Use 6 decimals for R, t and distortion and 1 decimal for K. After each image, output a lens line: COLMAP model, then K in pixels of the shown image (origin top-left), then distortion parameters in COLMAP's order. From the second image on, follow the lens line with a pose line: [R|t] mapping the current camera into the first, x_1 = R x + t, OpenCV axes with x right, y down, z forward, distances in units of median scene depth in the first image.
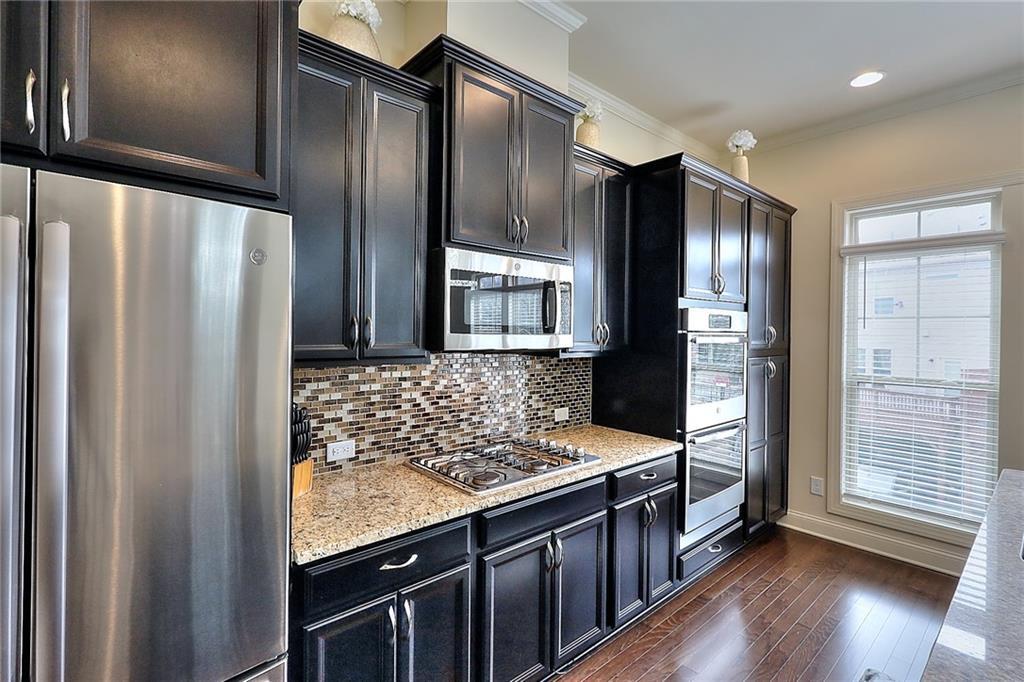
lens RADIAL K [[479.5, 0, 510.2], [0, 479.5, 334.7], [0, 0, 1]] dist [0.018443, -0.006000]
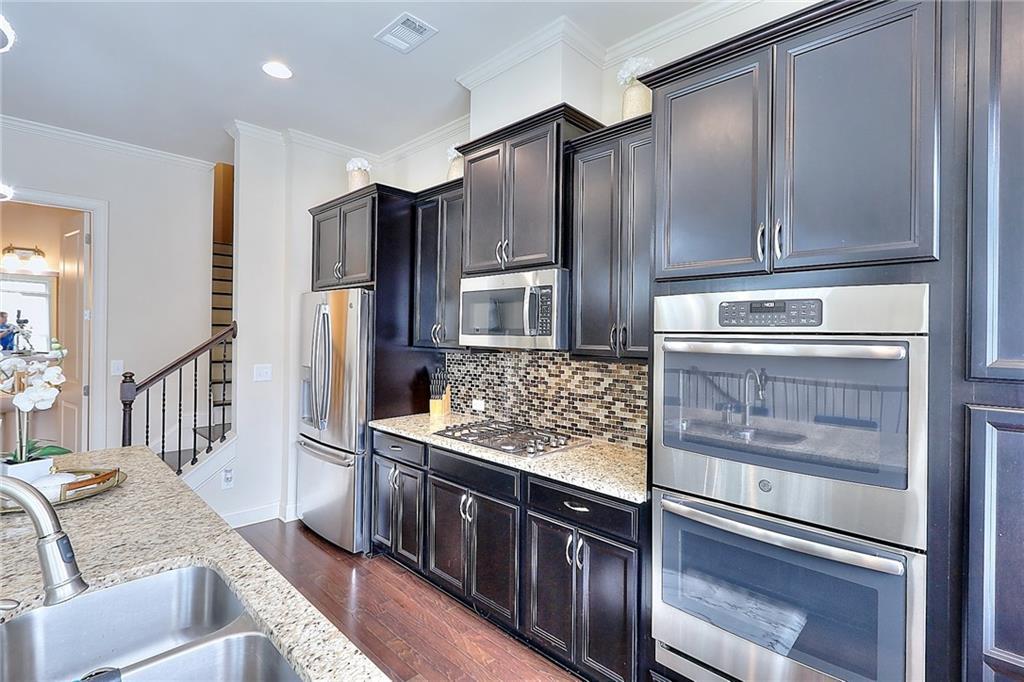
lens RADIAL K [[479.5, 0, 510.2], [0, 479.5, 336.5], [0, 0, 1]] dist [0.018443, -0.006000]
pose [[0.068847, -0.004282, -0.997618, 1.143665], [-0.017765, 0.999827, -0.005517, 0.007693], [0.997469, 0.018103, 0.068759, 0.852457]]
